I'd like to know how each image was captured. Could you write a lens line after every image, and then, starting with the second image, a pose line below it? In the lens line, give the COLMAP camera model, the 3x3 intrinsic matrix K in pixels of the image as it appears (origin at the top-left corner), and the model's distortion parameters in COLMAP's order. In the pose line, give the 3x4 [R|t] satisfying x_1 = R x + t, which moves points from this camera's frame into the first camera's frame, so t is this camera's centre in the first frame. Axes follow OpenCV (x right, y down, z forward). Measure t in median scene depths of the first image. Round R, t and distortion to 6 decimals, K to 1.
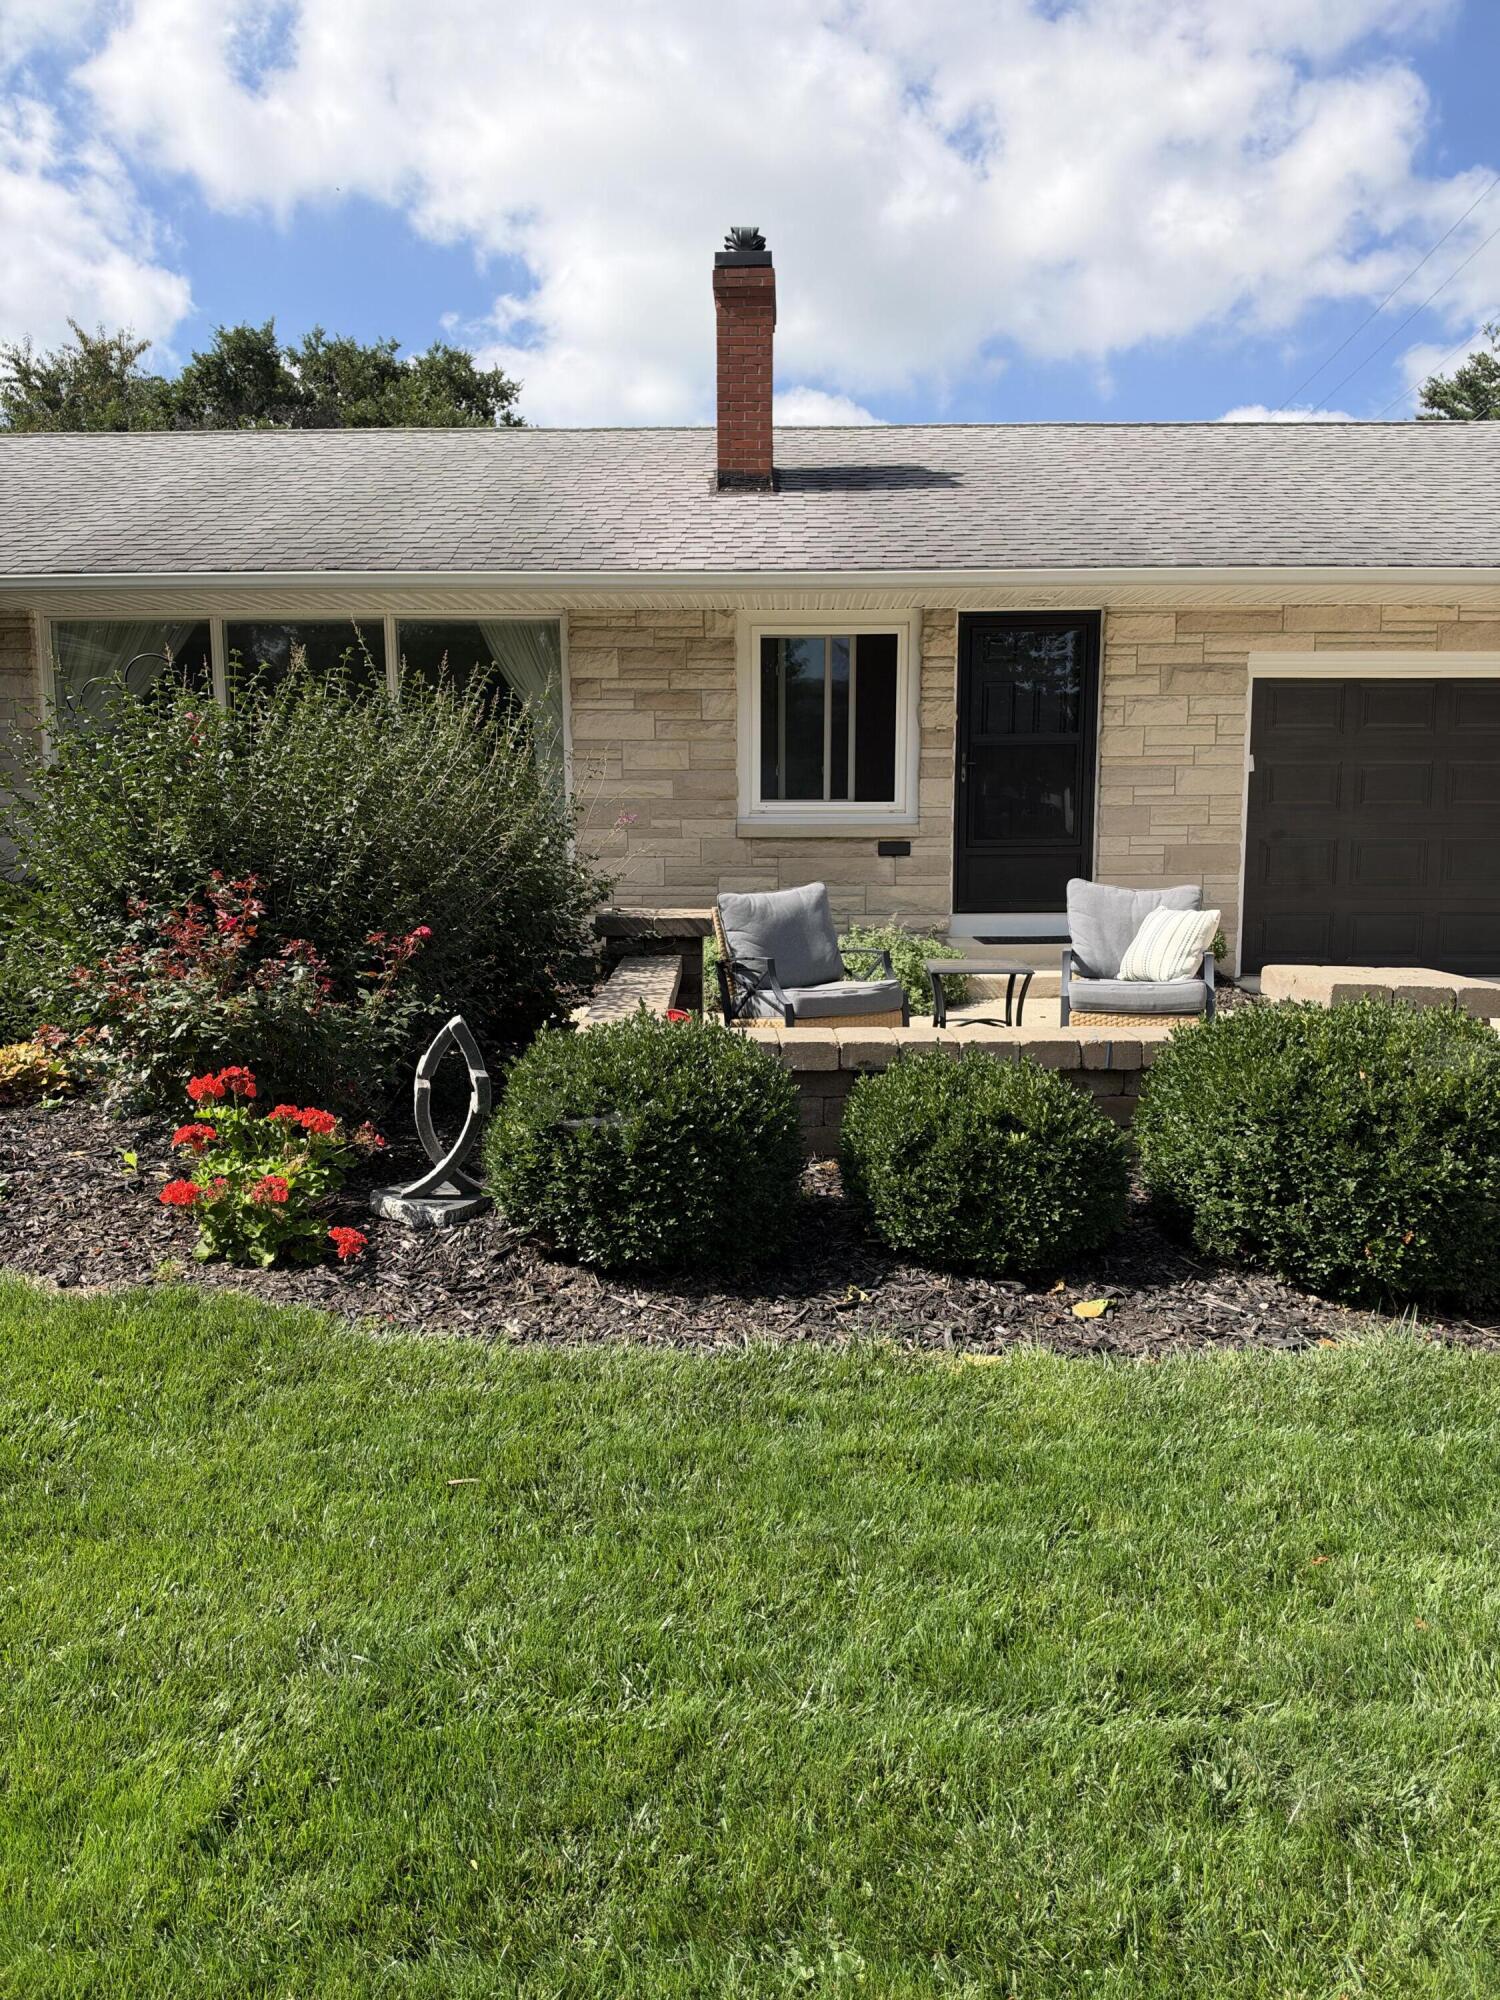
lens RADIAL K [[1452.6, 0, 755.5], [0, 1452.6, 998.1], [0, 0, 1]] dist [0.071226, -0.077357]
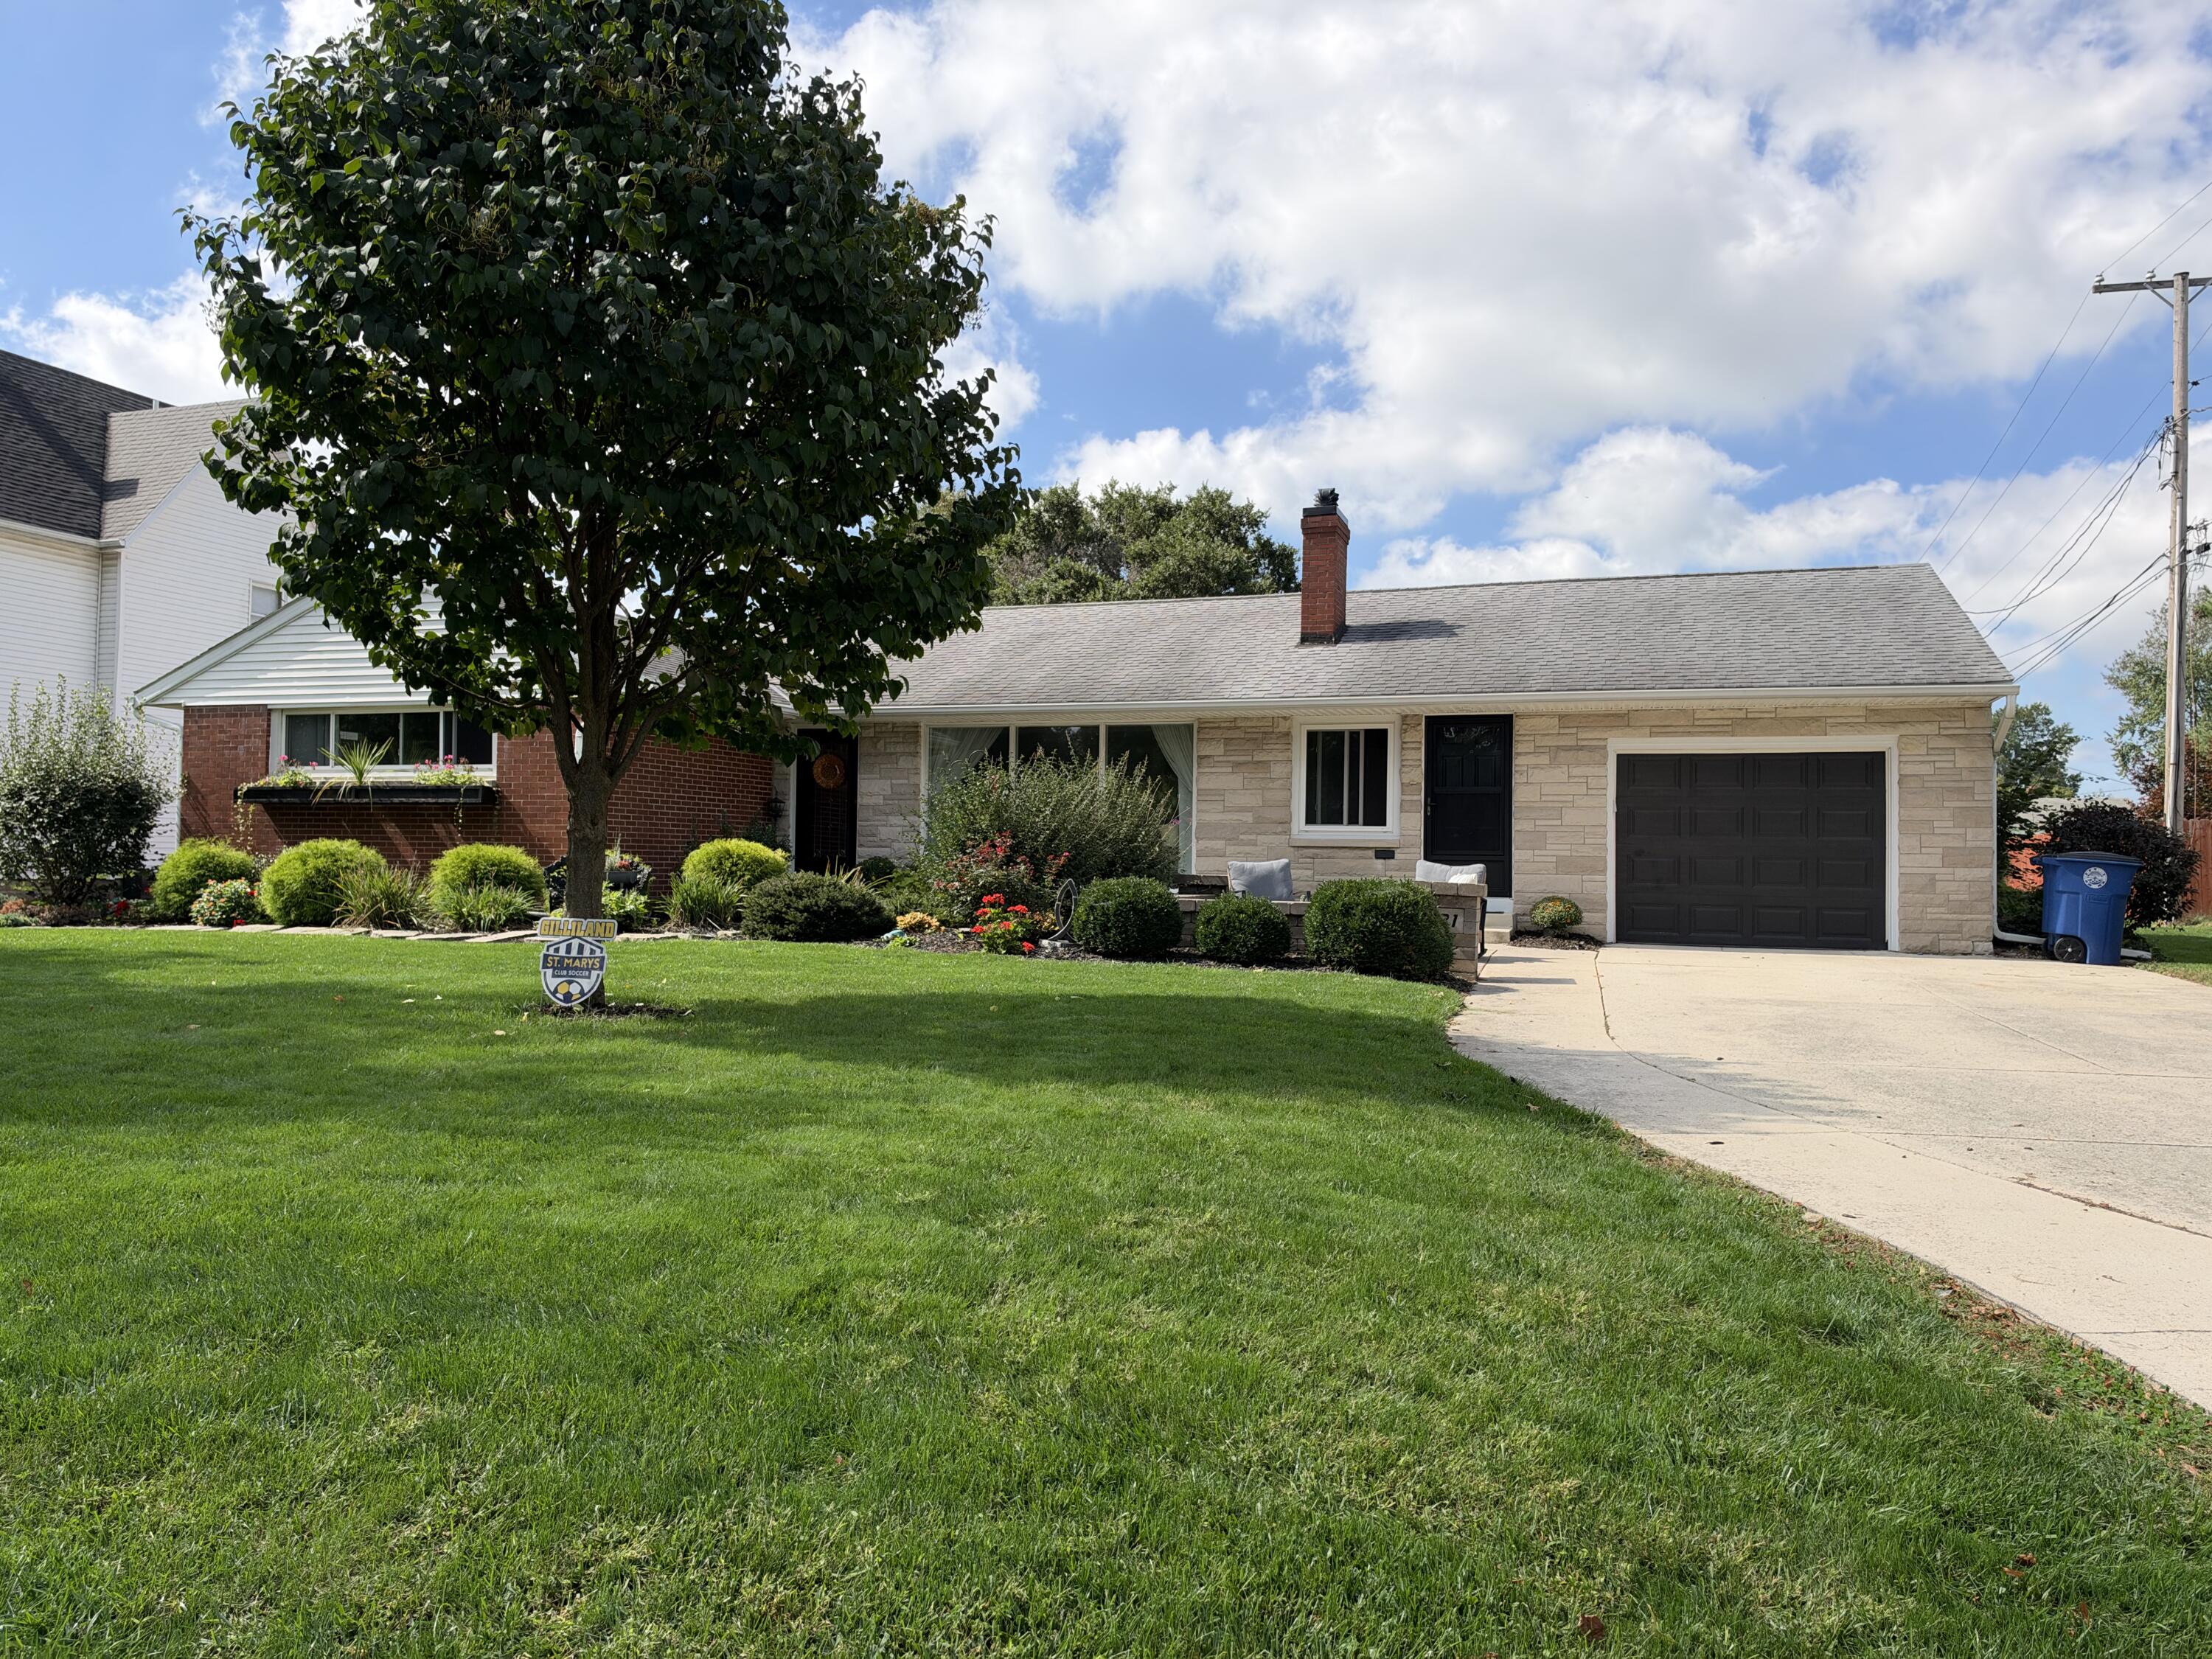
lens RADIAL K [[1606.6, 0, 1088.9], [0, 1606.6, 834.7], [0, 0, 1]] dist [0.071226, -0.077357]
pose [[0.953061, 0.011145, -0.302573, 0.358020], [-0.057661, 0.987714, -0.145242, 0.175013], [0.297237, 0.155872, 0.941995, -0.903913]]
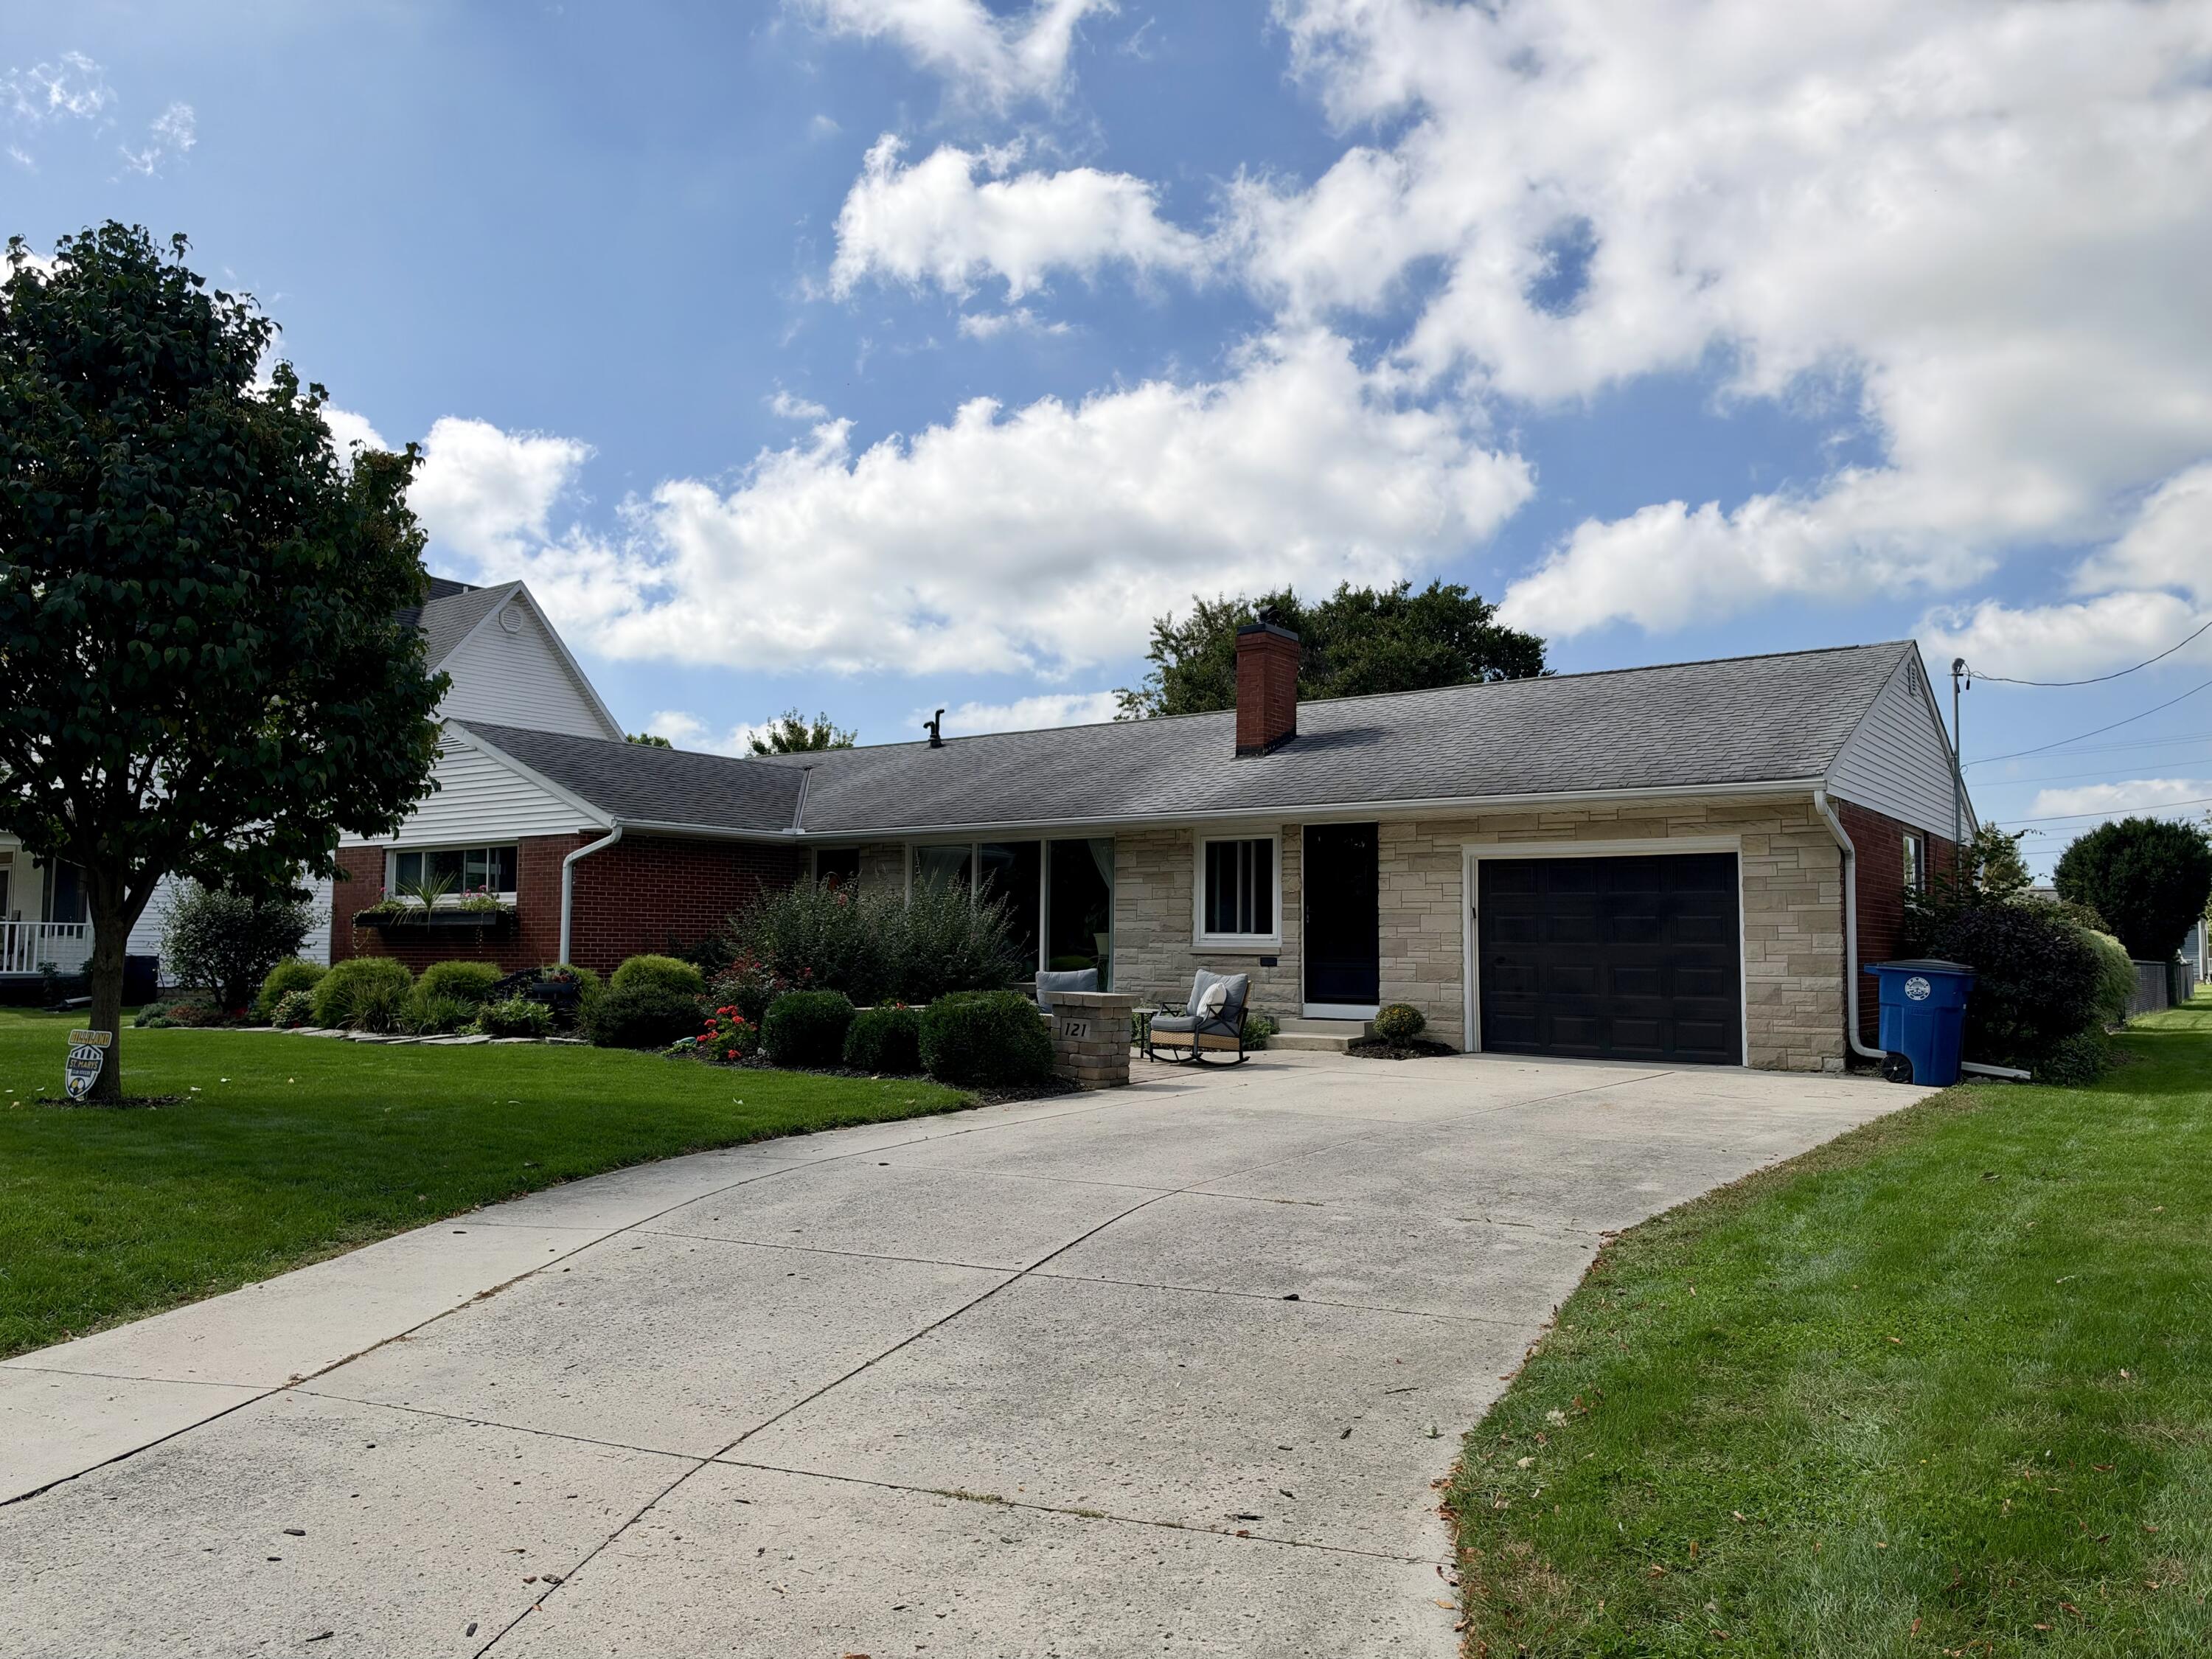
lens RADIAL K [[1606.6, 0, 1148.6], [0, 1606.6, 791.7], [0, 0, 1]] dist [0.071226, -0.077357]
pose [[0.825188, -0.047038, -0.562896, 1.132109], [-0.086398, 0.974290, -0.208073, 0.113986], [0.558212, 0.220332, 0.799908, -0.666463]]
